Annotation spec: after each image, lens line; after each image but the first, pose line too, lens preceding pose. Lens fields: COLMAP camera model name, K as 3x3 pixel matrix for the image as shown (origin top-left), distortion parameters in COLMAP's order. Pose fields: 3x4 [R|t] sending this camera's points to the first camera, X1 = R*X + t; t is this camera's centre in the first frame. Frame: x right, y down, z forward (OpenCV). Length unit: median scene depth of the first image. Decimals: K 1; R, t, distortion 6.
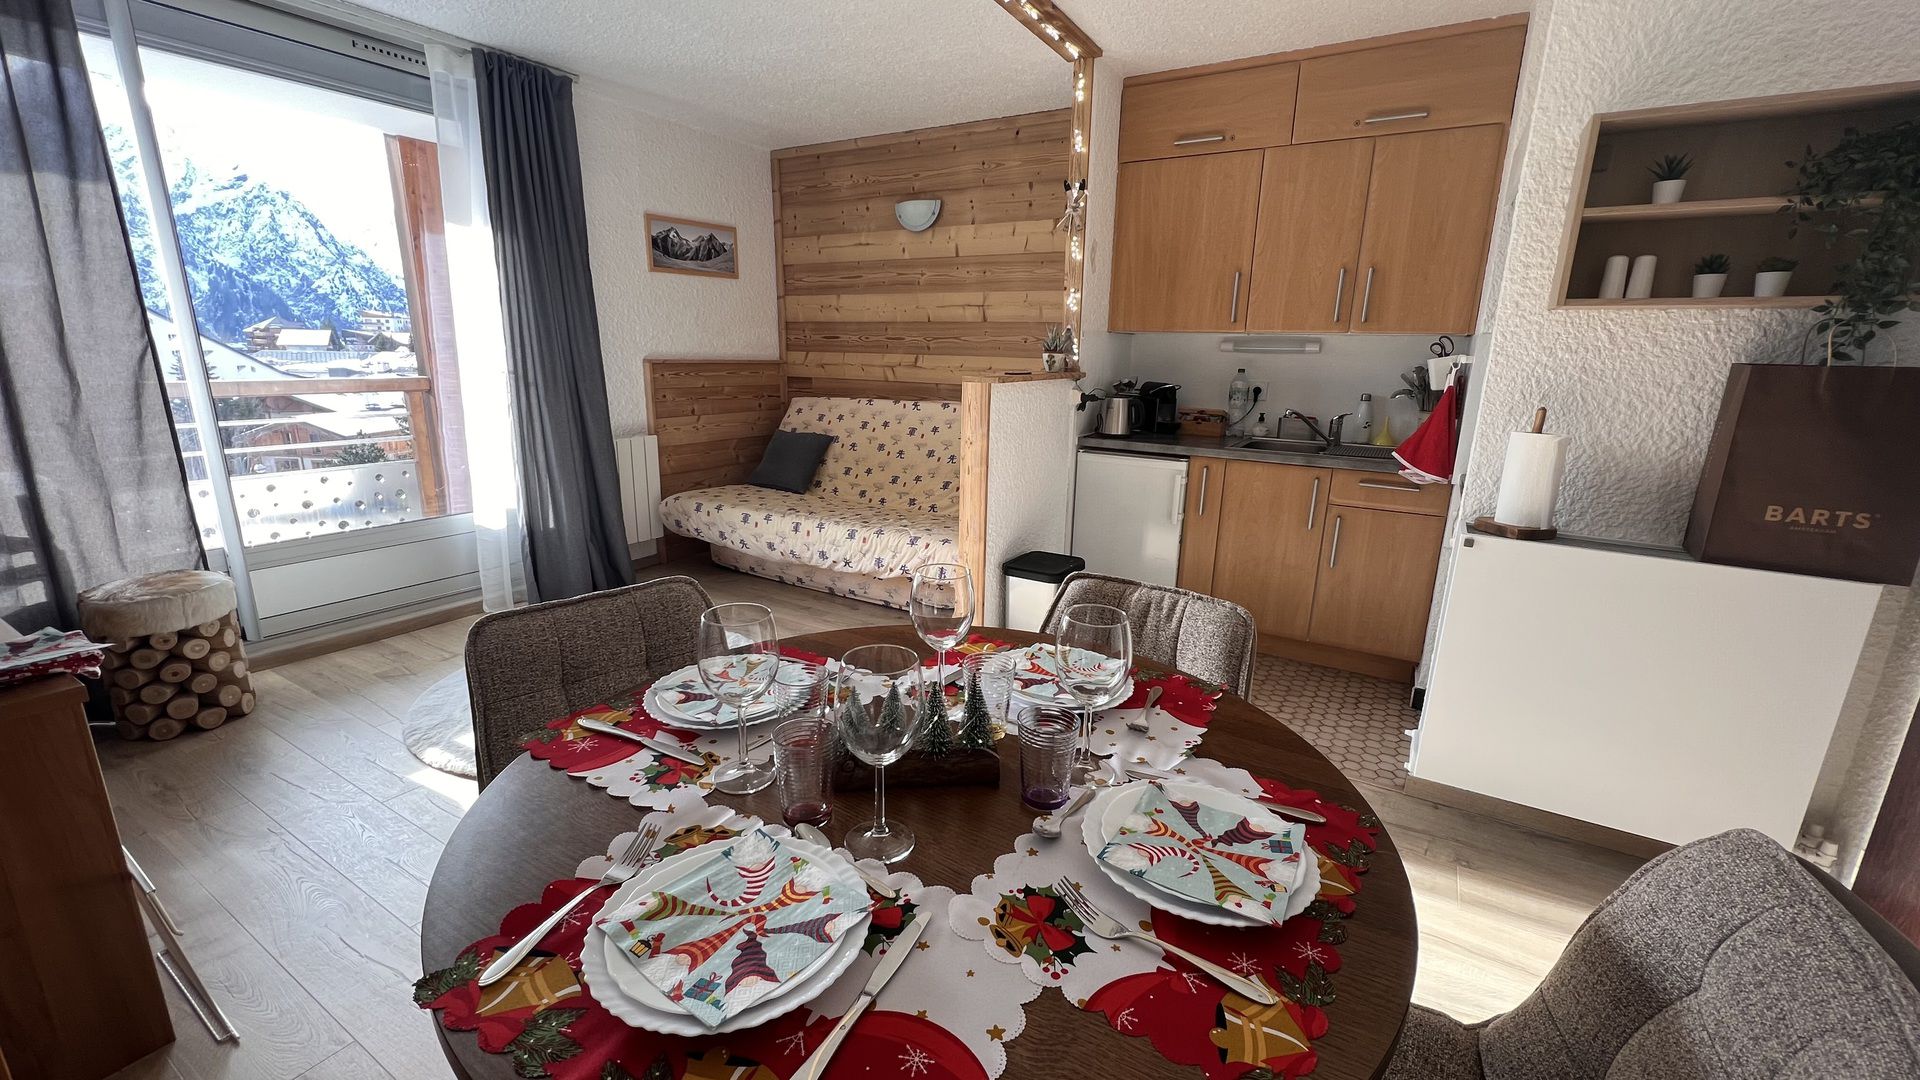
lens RADIAL K [[763.9, 0, 961.7], [0, 763.9, 545.7], [0, 0, 1]] dist [-0.003173, -0.000117]
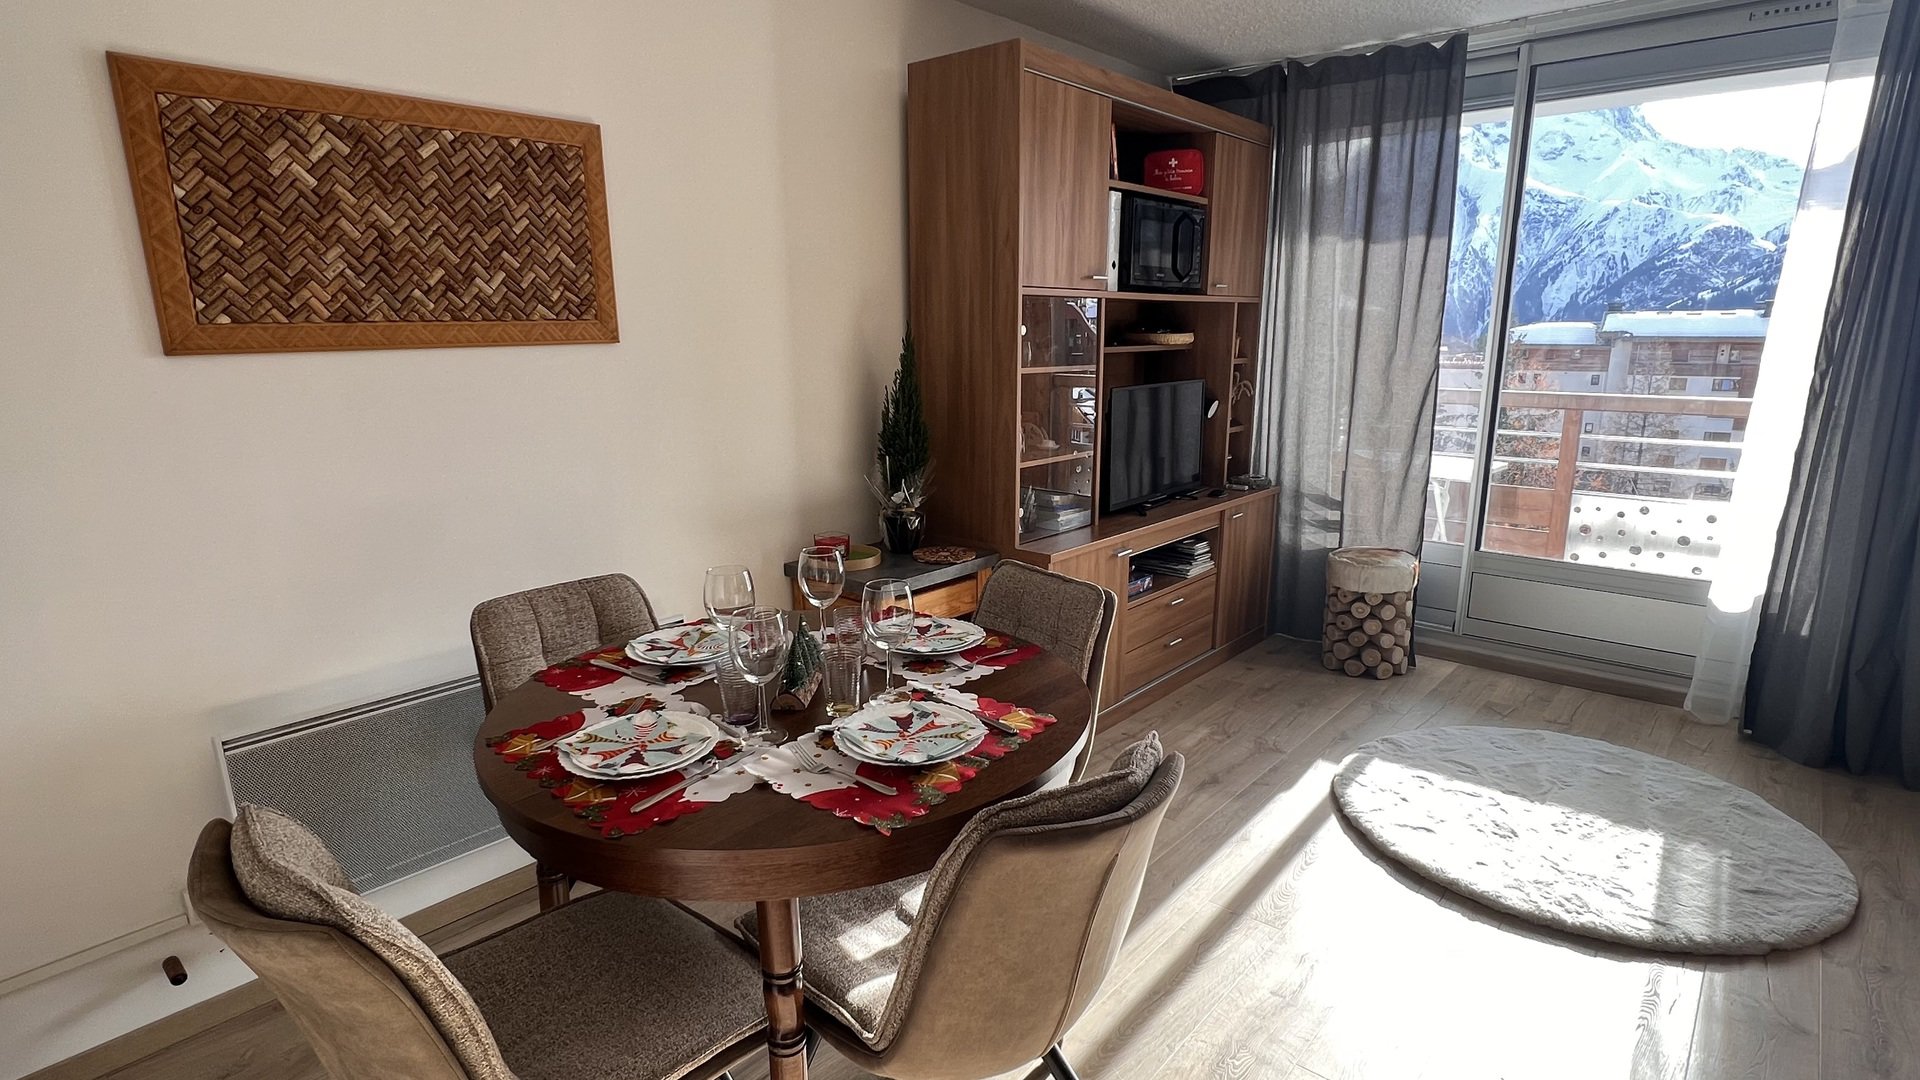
lens RADIAL K [[969.6, 0, 951.9], [0, 969.6, 563.0], [0, 0, 1]] dist [-0.006866, -0.001225]
pose [[-0.175106, 0.215028, -0.960781, 0.405759], [-0.241908, 0.936547, 0.253693, -0.117820], [0.954368, 0.276844, -0.111978, 0.354927]]
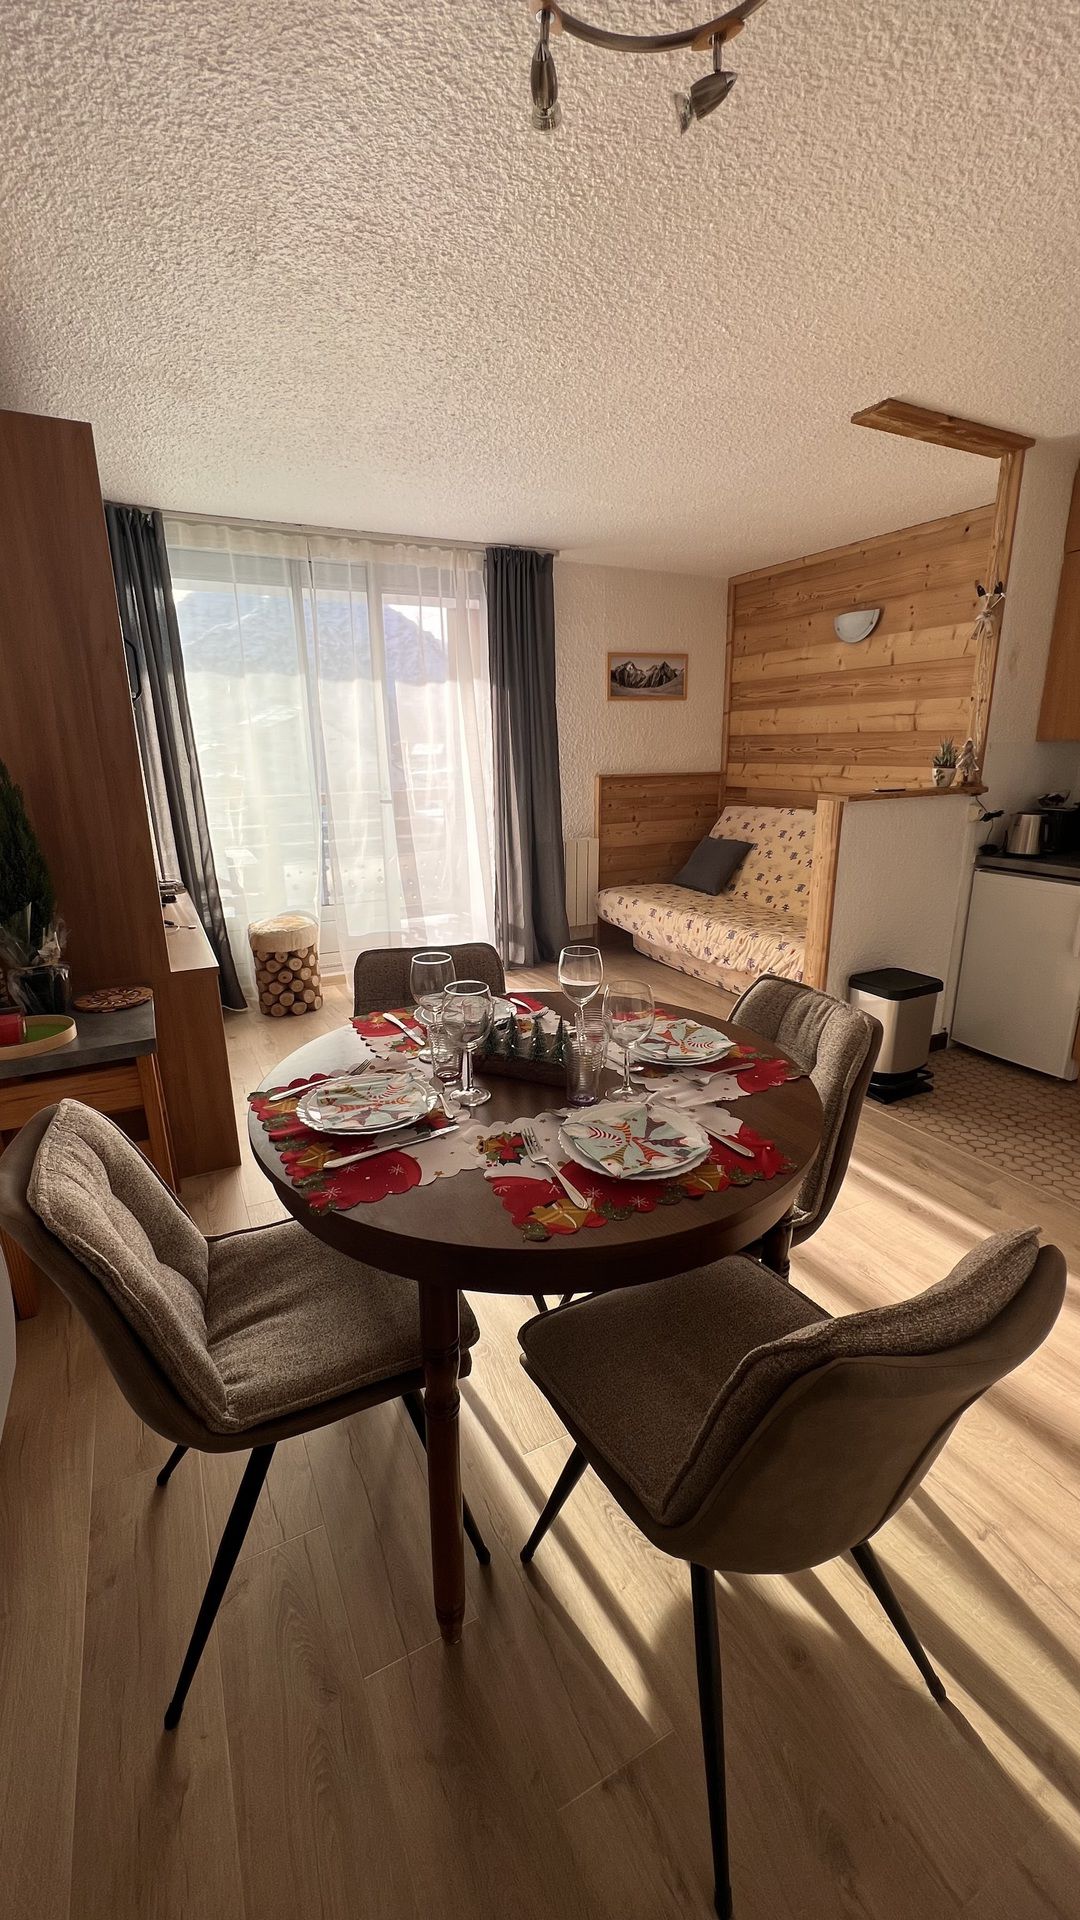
lens RADIAL K [[763.9, 0, 538.3], [0, 763.9, 962.6], [0, 0, 1]] dist [-0.003173, -0.000117]
pose [[0.848335, 0.113842, -0.517077, 0.187350], [-0.101996, 0.993457, 0.051385, -0.003014], [0.519543, 0.009148, 0.854395, -0.083059]]
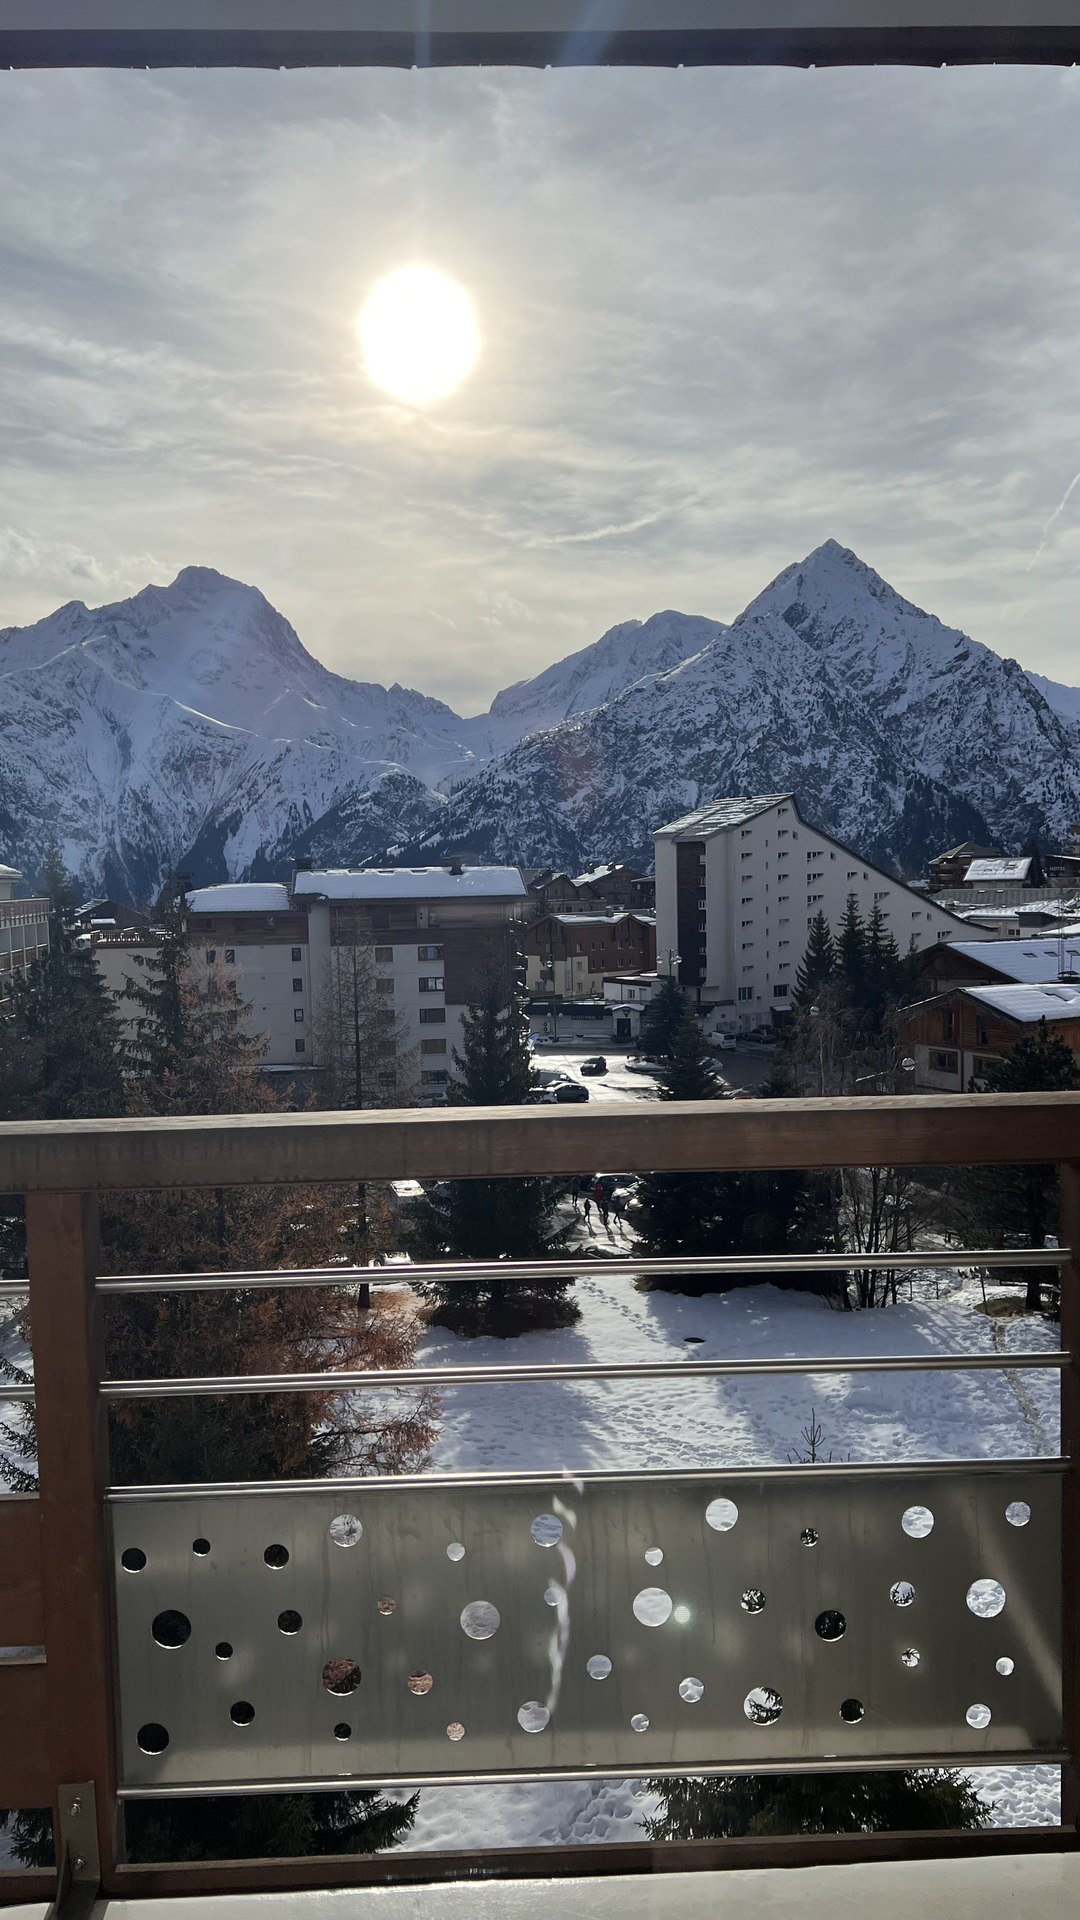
lens RADIAL K [[1441.6, 0, 537.3], [0, 1441.6, 966.1], [0, 0, 1]] dist [0.045784, -0.024638]
pose [[0.537484, 0.018956, -0.843061, -0.423739], [-0.177179, 0.979970, -0.090923, -0.227988], [0.824450, 0.198242, 0.530077, 0.758393]]
